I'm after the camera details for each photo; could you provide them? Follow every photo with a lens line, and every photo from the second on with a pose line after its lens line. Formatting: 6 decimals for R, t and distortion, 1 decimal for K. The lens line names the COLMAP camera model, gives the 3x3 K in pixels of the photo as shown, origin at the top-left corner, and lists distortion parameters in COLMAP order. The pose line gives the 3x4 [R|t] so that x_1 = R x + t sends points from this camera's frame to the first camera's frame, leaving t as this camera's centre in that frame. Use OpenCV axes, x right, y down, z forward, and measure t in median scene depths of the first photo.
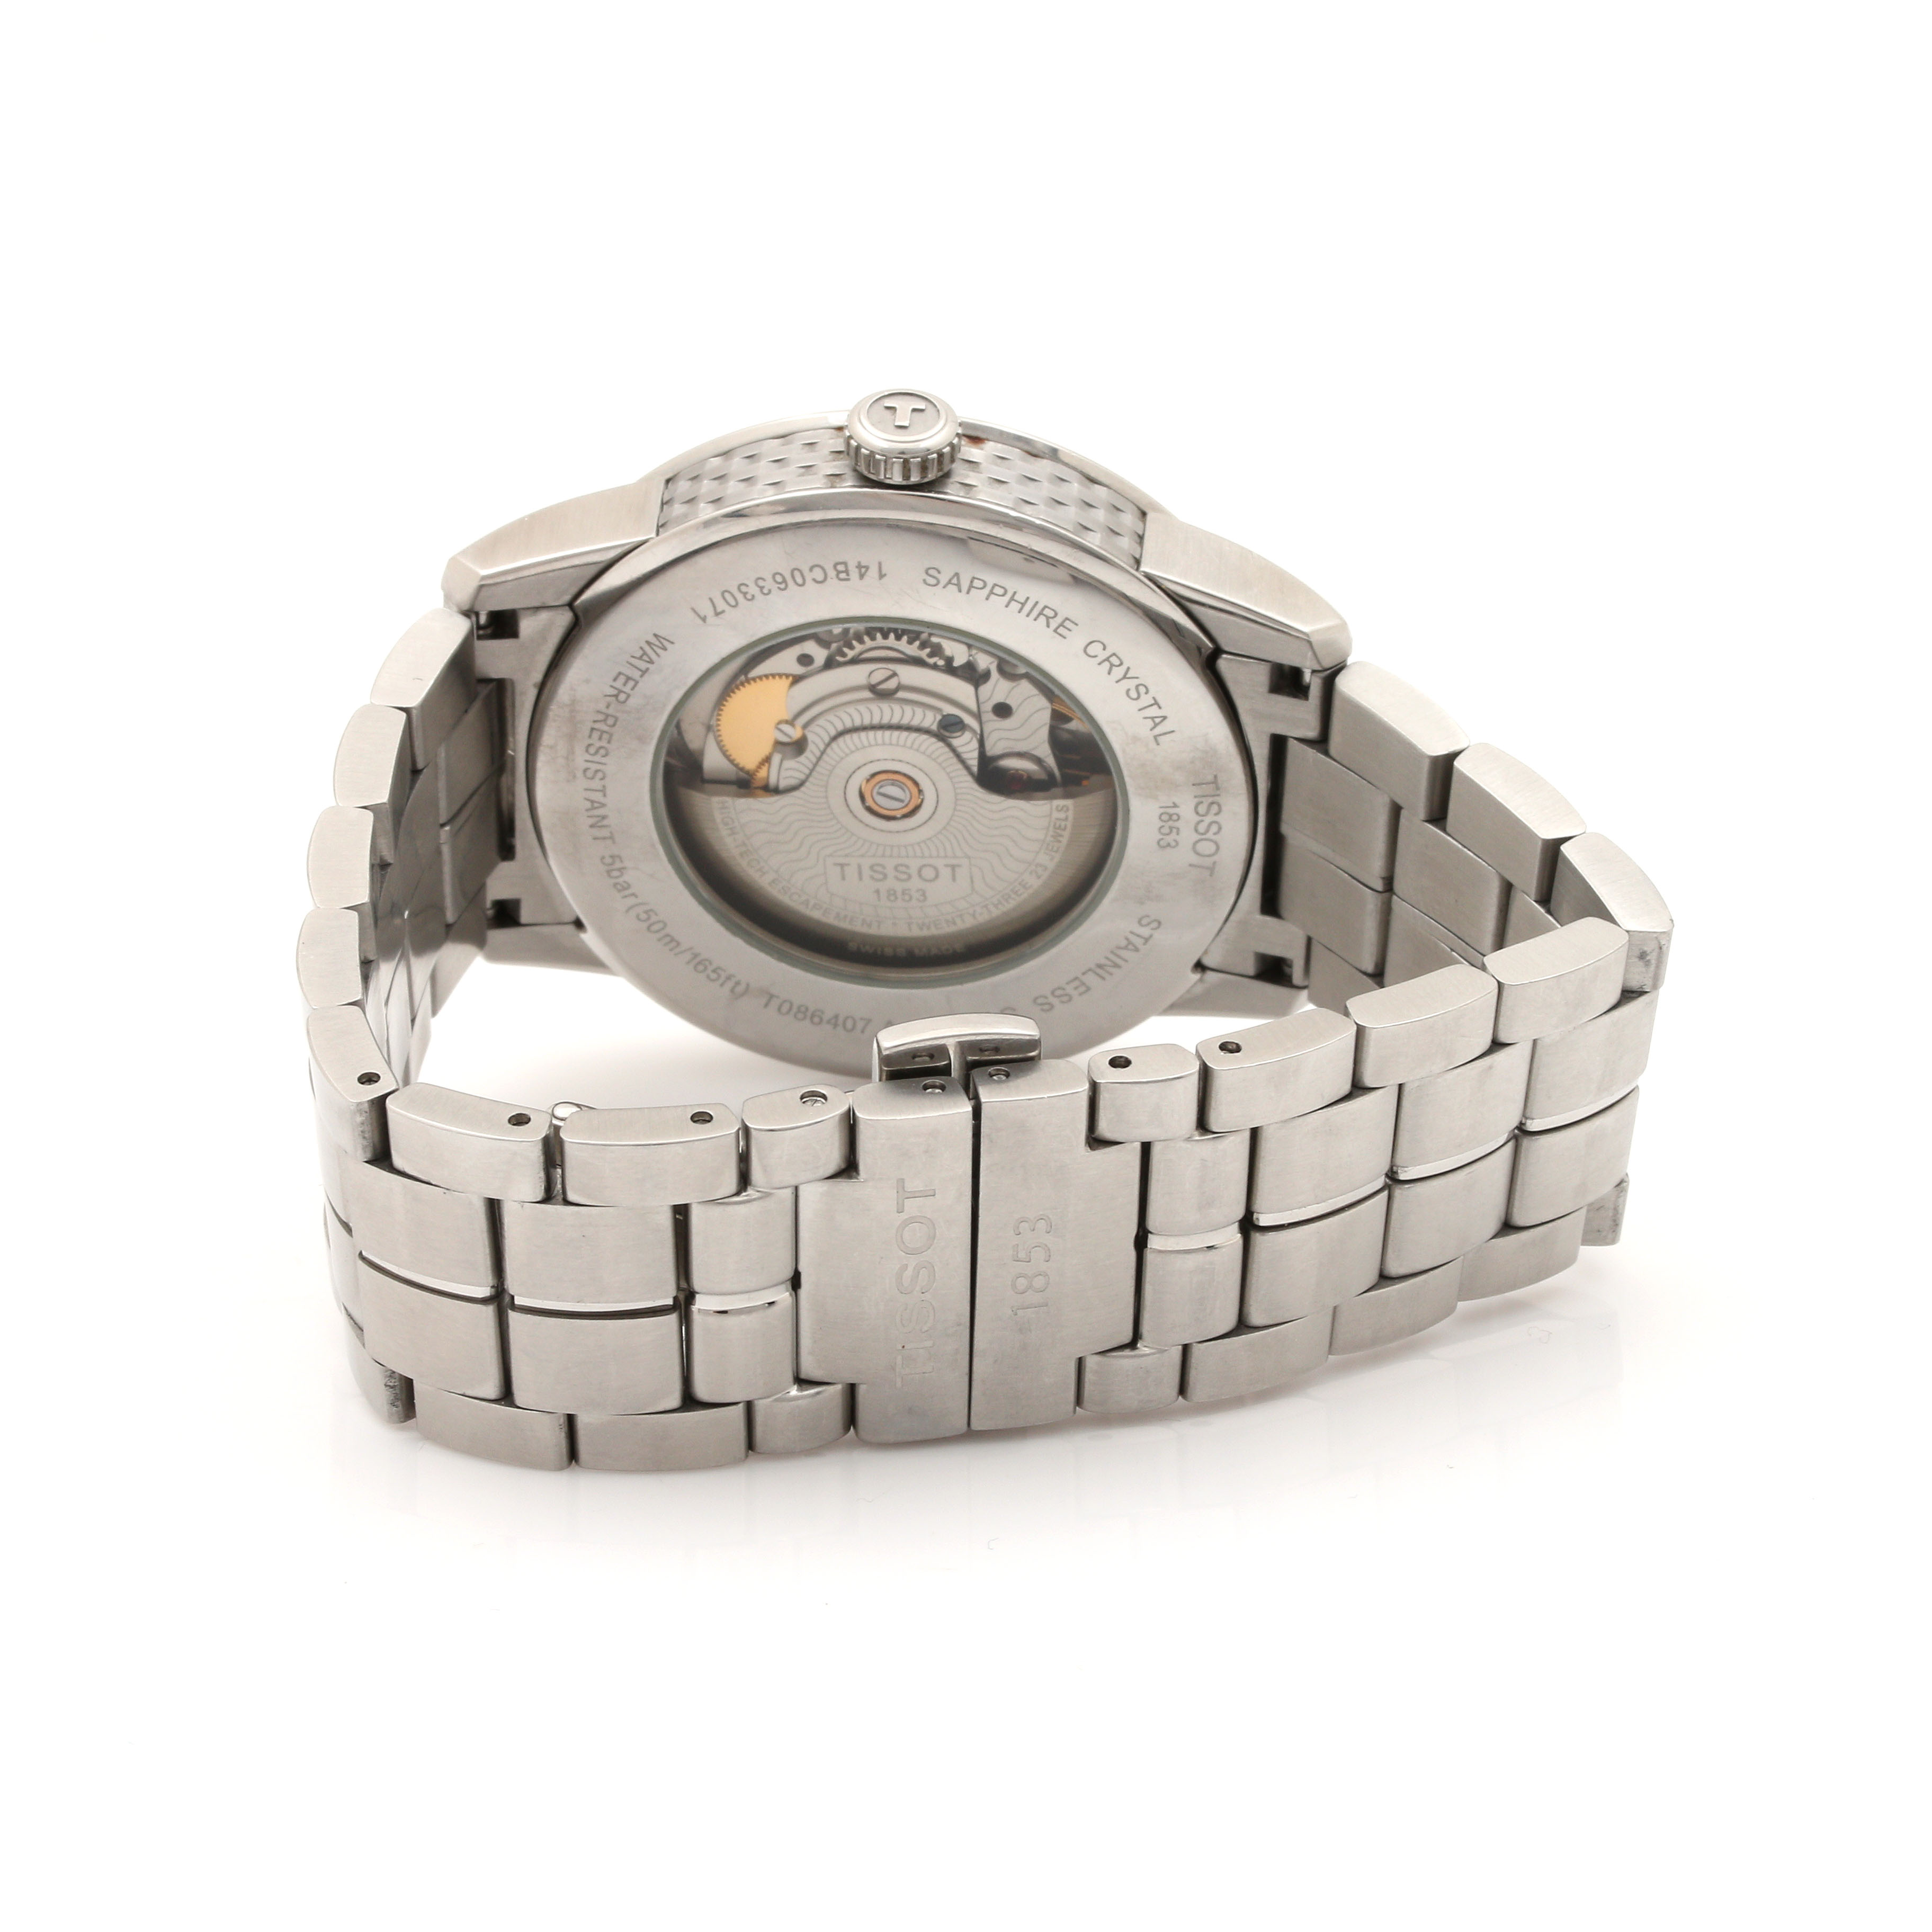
lens RADIAL K [[5937.4, 0, 966.0], [0, 5937.4, 966.0], [0, 0, 1]] dist [-0.130821, -0.079268]
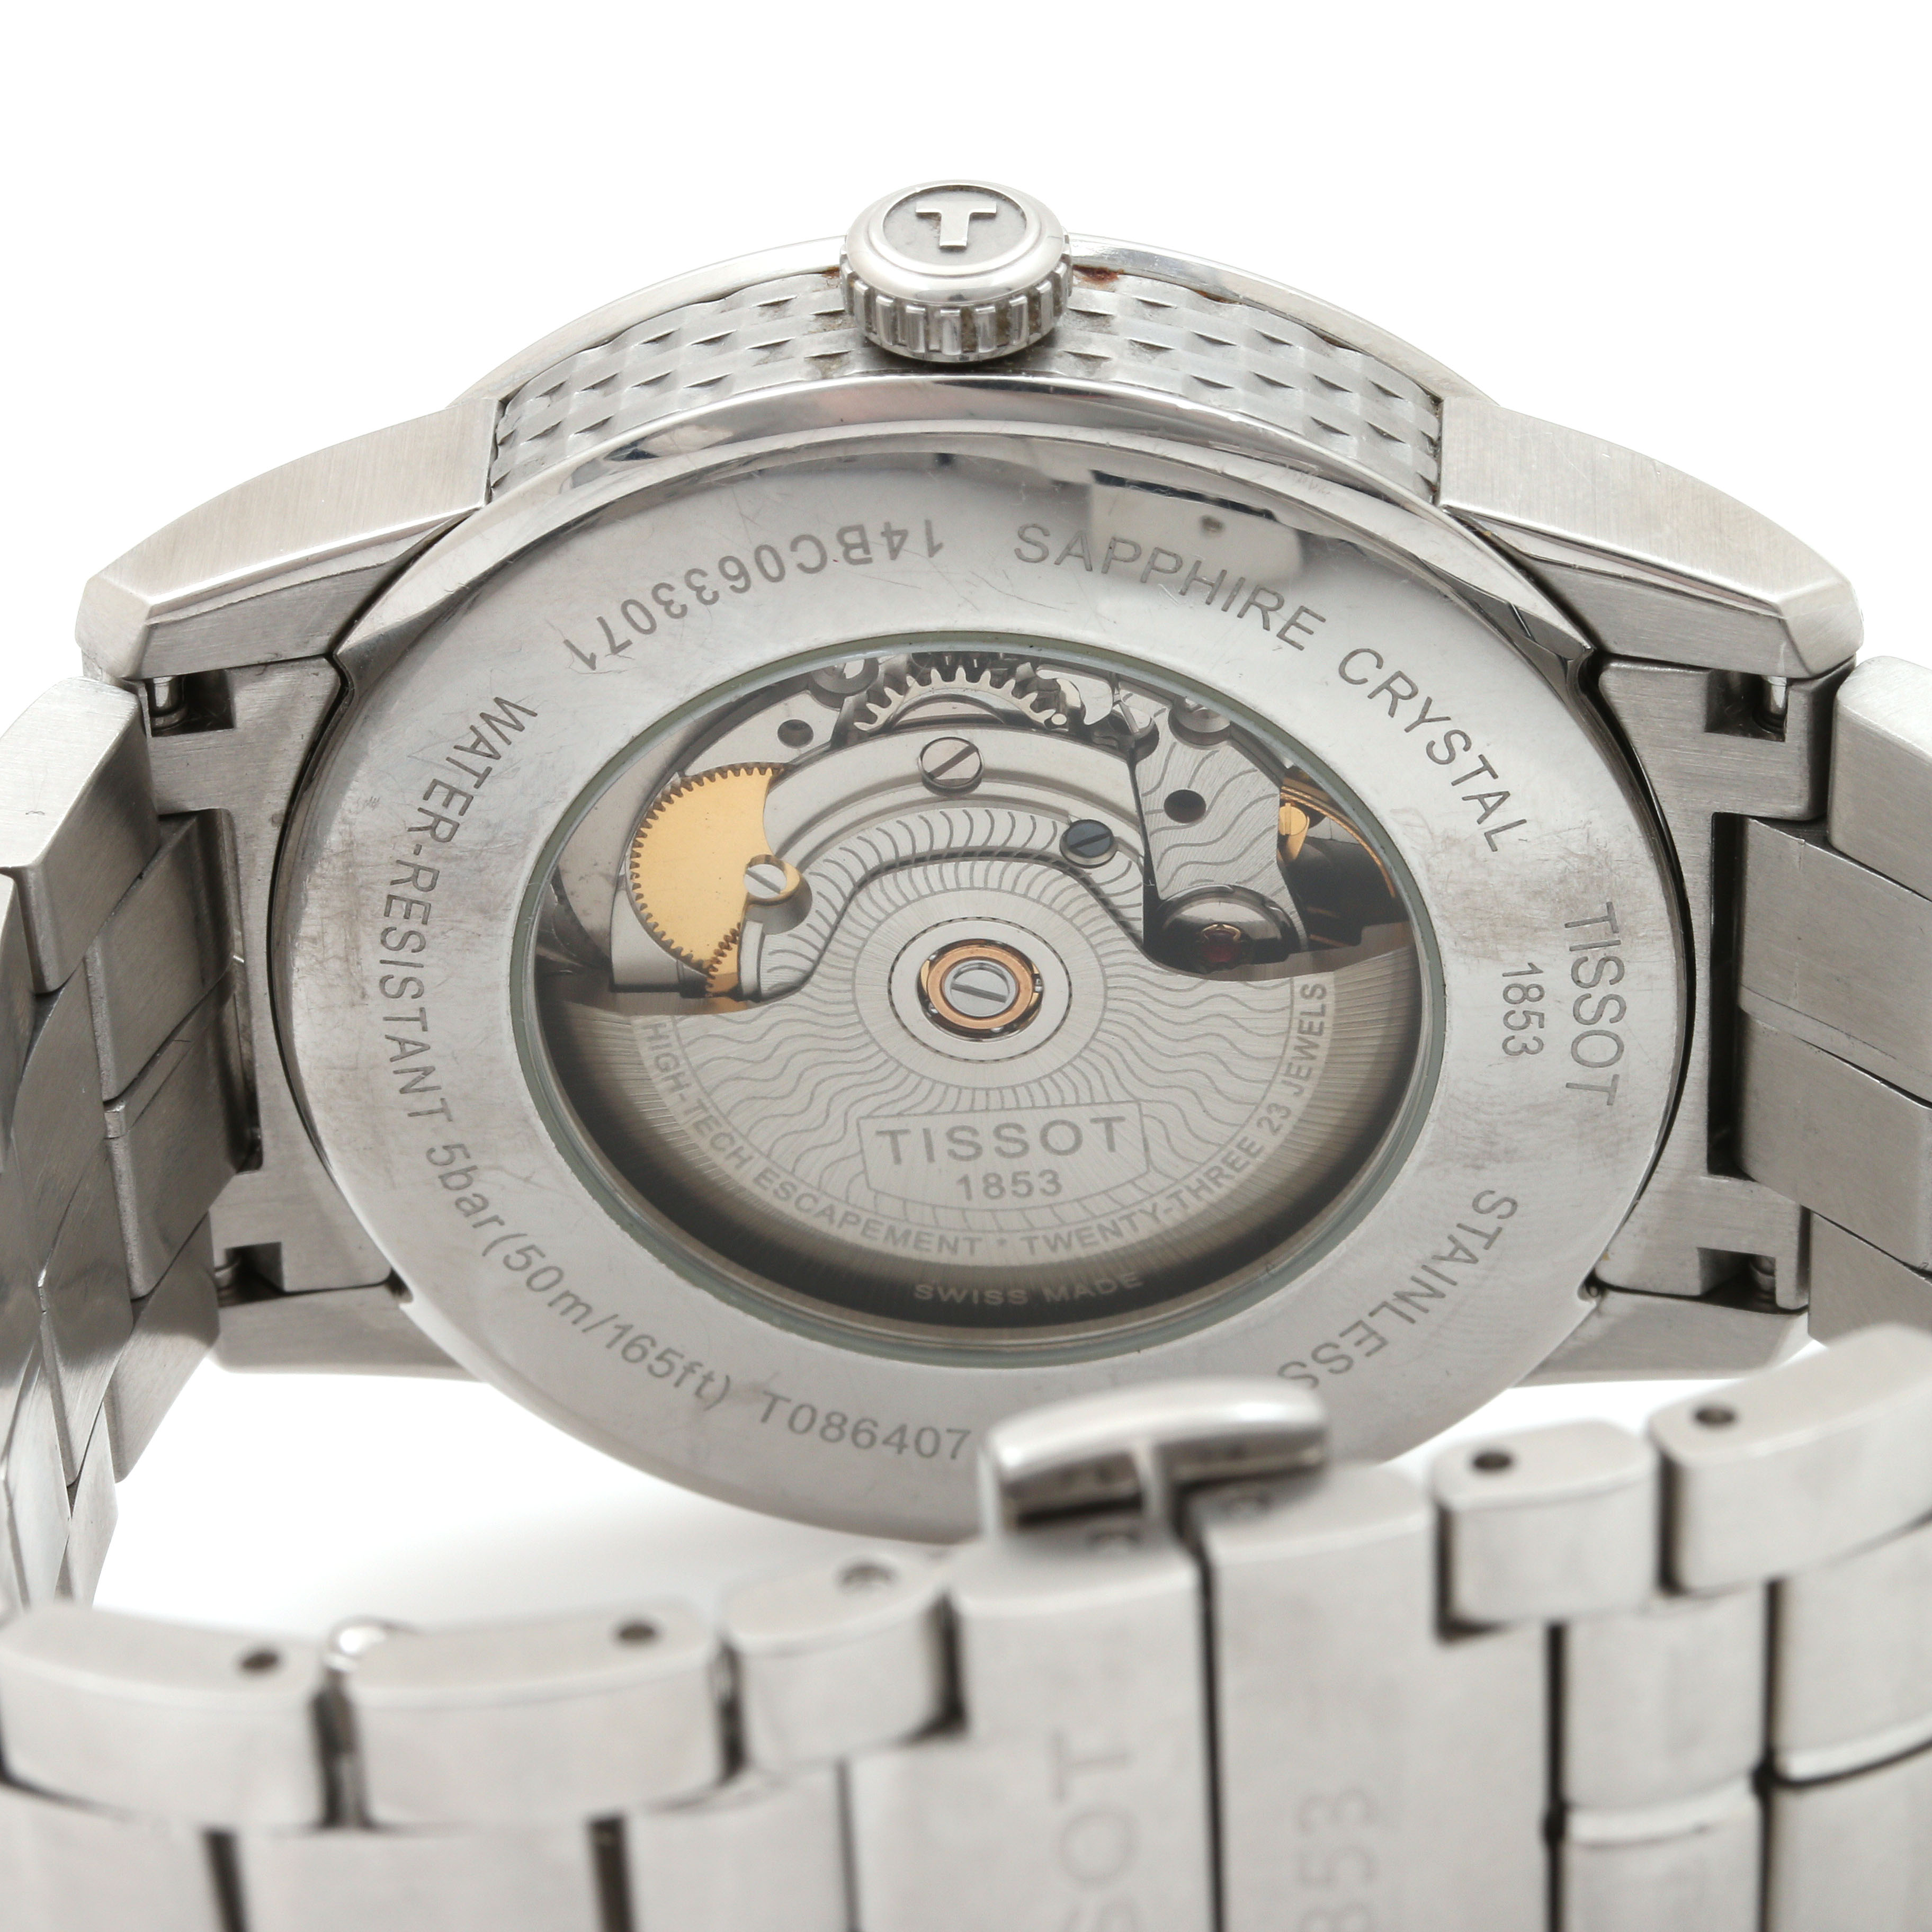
lens RADIAL K [[10055.1, 0, 1111.1], [0, 10055.1, 966.2], [0, 0, 1]] dist [-0.248631, 10.742413]
pose [[0.997731, -0.067274, 0.002509, -0.003390], [0.067321, 0.996942, -0.039675, 0.004757], [0.000168, 0.039754, 0.999209, 0.133807]]
